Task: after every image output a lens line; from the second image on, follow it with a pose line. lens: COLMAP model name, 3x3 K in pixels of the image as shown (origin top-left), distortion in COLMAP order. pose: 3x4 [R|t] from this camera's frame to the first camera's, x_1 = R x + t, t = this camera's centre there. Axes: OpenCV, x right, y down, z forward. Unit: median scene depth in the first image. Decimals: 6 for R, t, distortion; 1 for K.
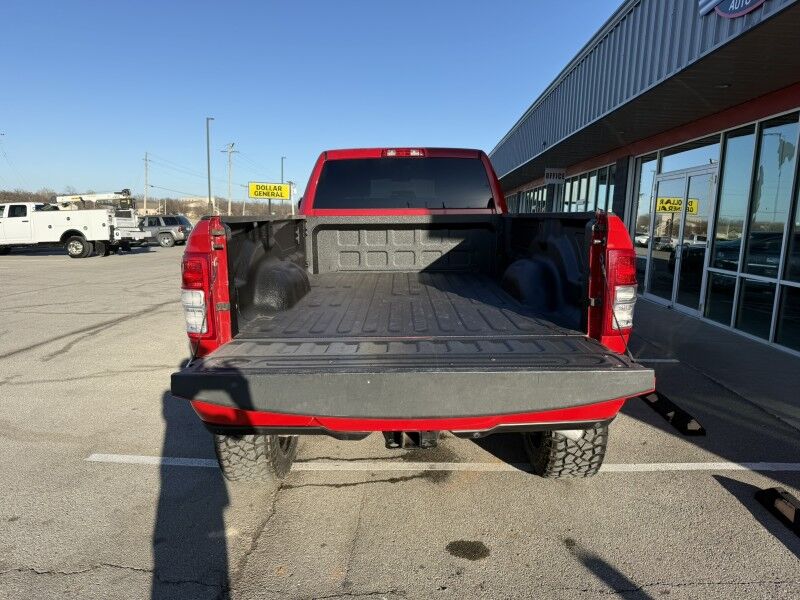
lens RADIAL K [[561.9, 0, 402.0], [0, 561.9, 315.1], [0, 0, 1]] dist [-0.001285, -0.004769]
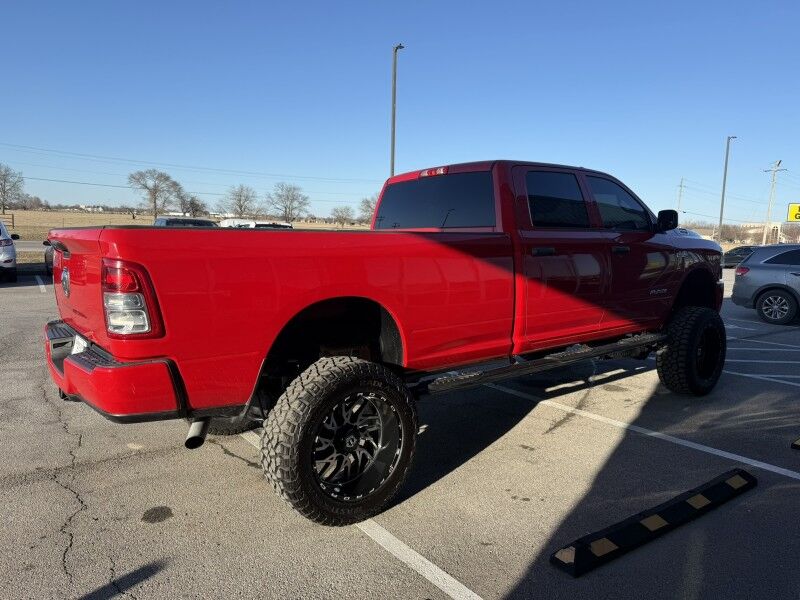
lens RADIAL K [[561.9, 0, 402.0], [0, 561.9, 315.1], [0, 0, 1]] dist [-0.001285, -0.004769]
pose [[0.616741, 0.104654, -0.780178, 0.765865], [-0.140919, 0.989790, 0.021374, -0.053826], [0.774450, 0.096760, 0.625192, 0.365102]]
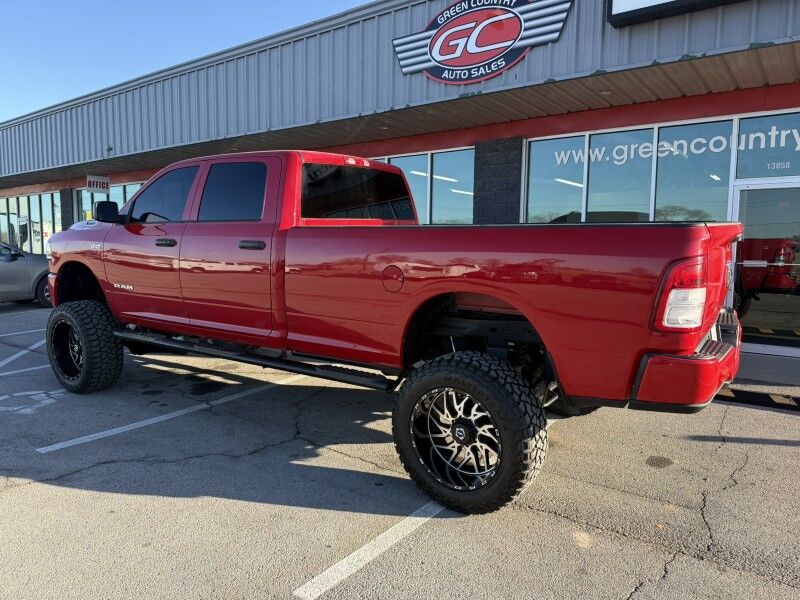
lens RADIAL K [[574.4, 0, 400.0], [0, 574.4, 300.0], [0, 0, 1]] dist [-0.024475, -0.000288]
pose [[0.572182, -0.106810, 0.813141, -0.795792], [0.148197, 0.988627, 0.025580, -0.064472], [-0.806626, 0.105869, 0.581504, 0.382772]]
